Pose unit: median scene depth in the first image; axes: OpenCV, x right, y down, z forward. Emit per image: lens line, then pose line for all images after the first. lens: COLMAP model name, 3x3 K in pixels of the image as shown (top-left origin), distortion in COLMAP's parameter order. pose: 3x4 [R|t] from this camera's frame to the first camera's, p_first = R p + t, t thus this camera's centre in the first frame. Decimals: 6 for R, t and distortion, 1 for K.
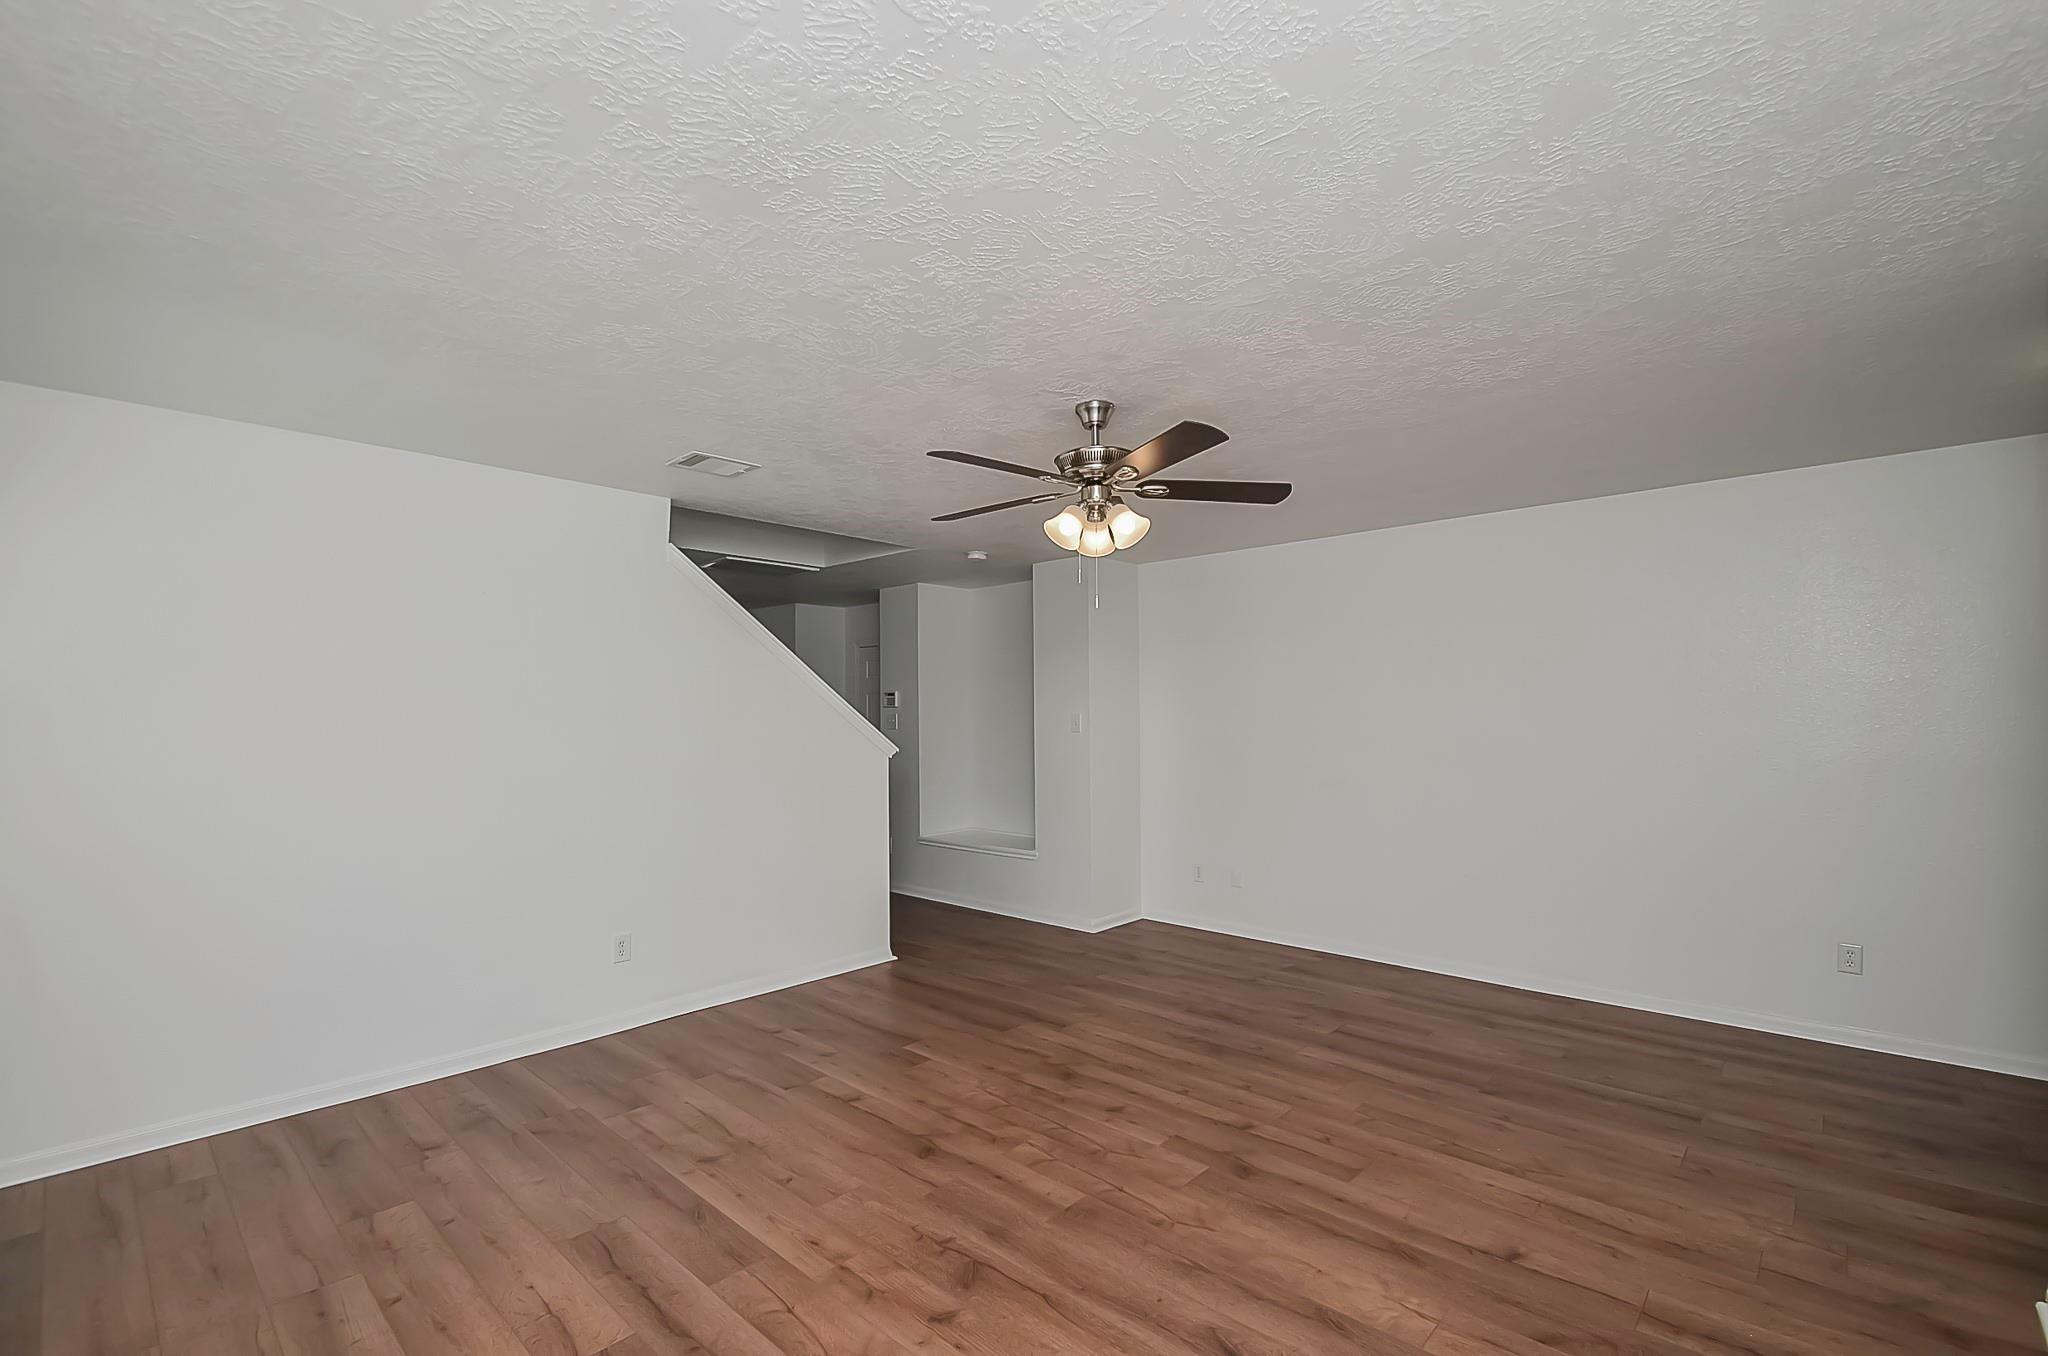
lens RADIAL K [[894.7, 0, 1026.4], [0, 894.7, 707.8], [0, 0, 1]] dist [0.014297, -0.022899]
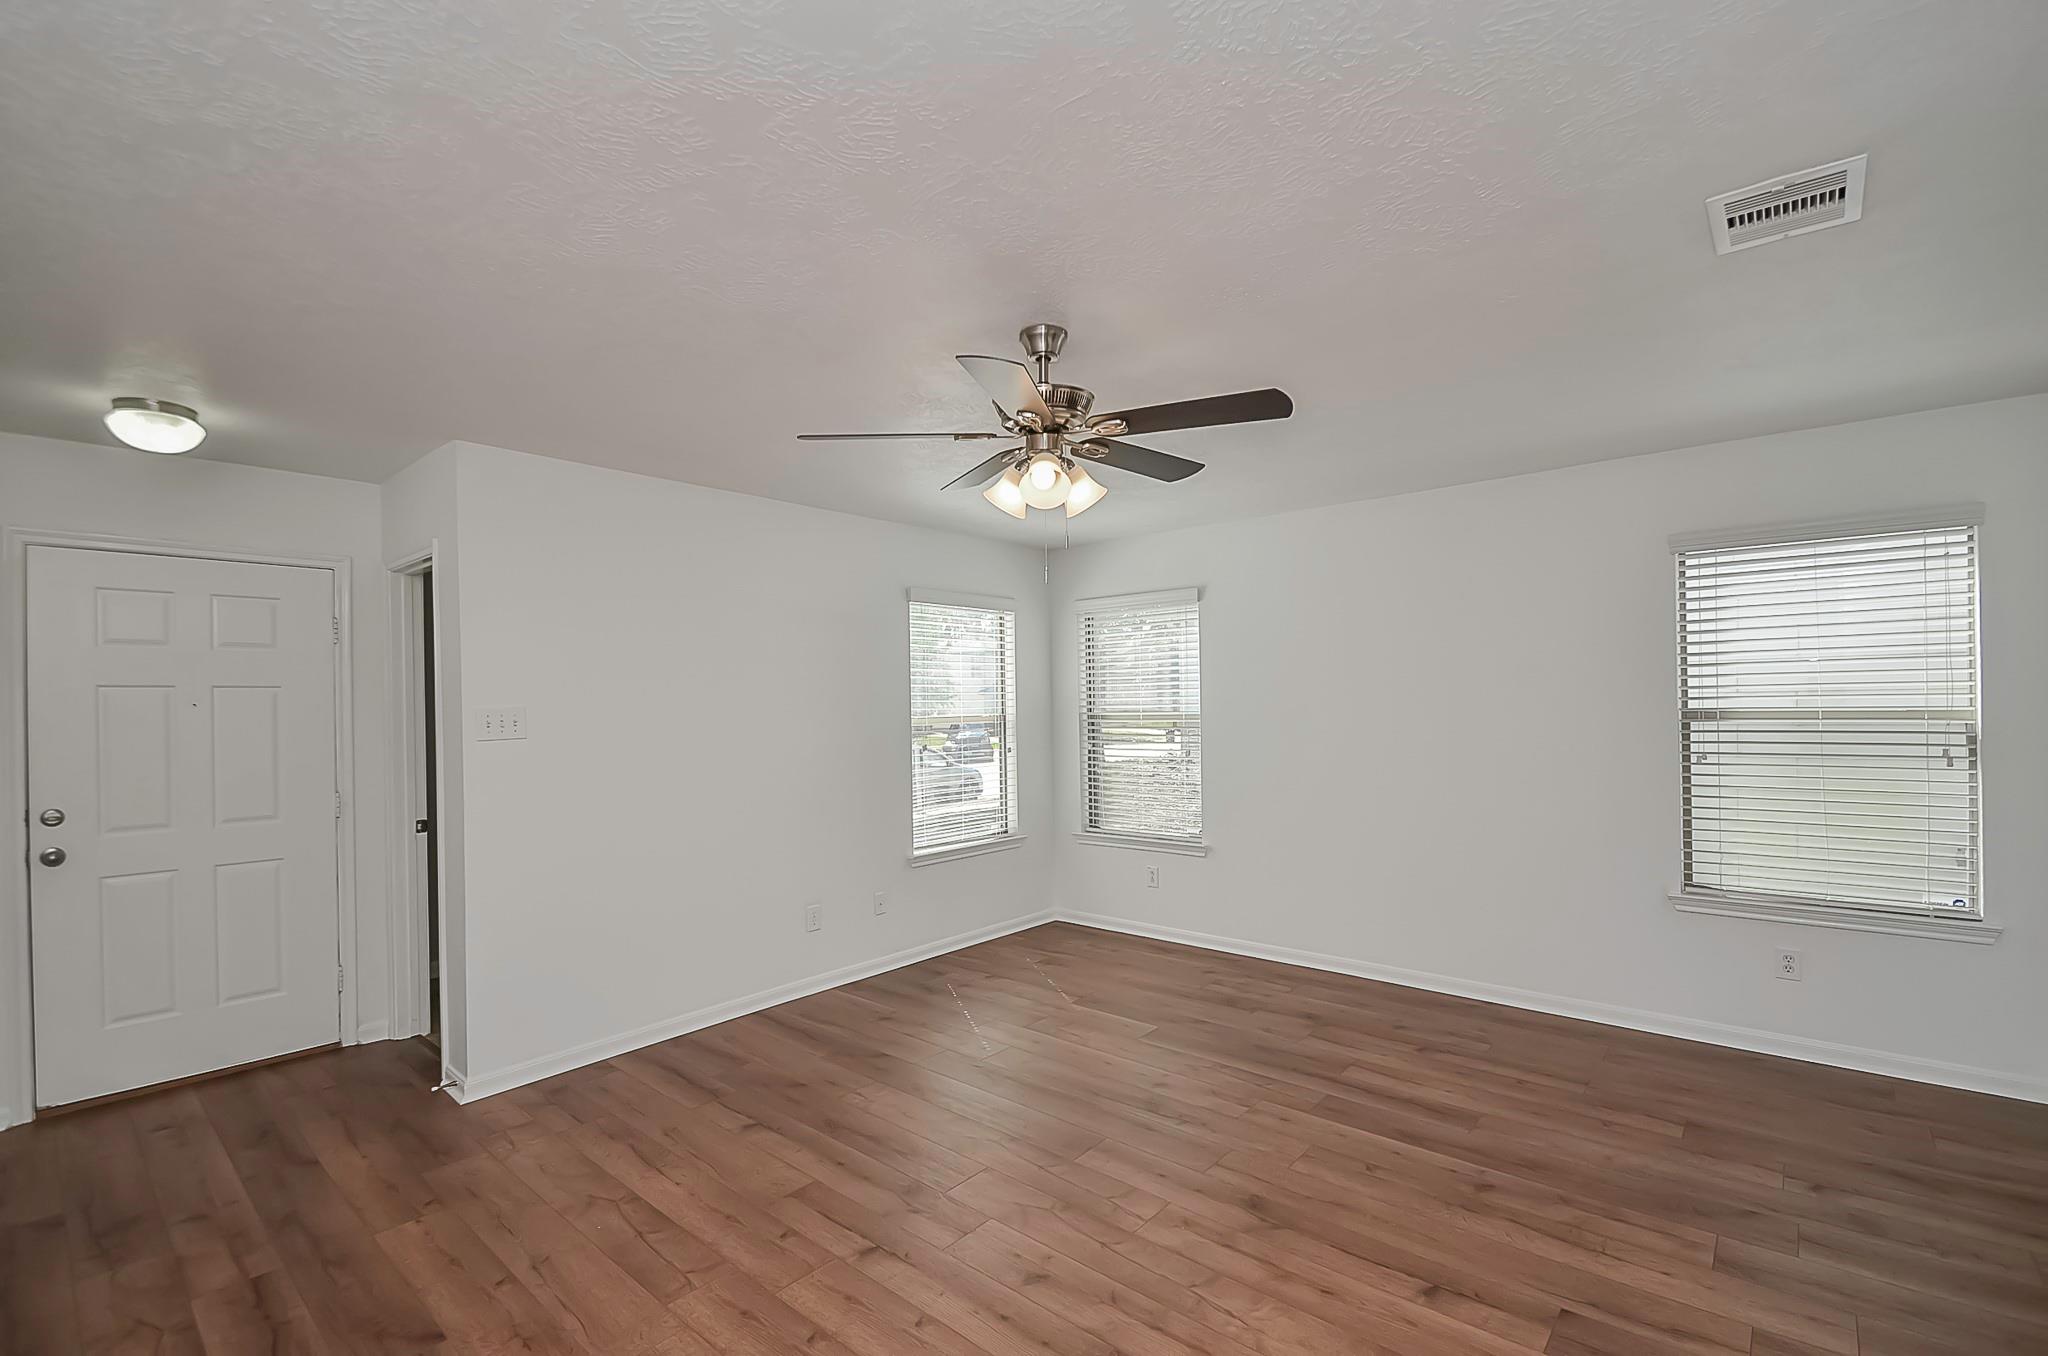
lens RADIAL K [[885.2, 0, 1012.0], [0, 885.2, 703.3], [0, 0, 1]] dist [0.009836, -0.013827]
pose [[-0.999620, 0.022910, -0.015359, 0.120669], [0.022978, 0.999727, -0.004258, -0.000405], [0.015257, -0.004610, -0.999873, 1.725054]]
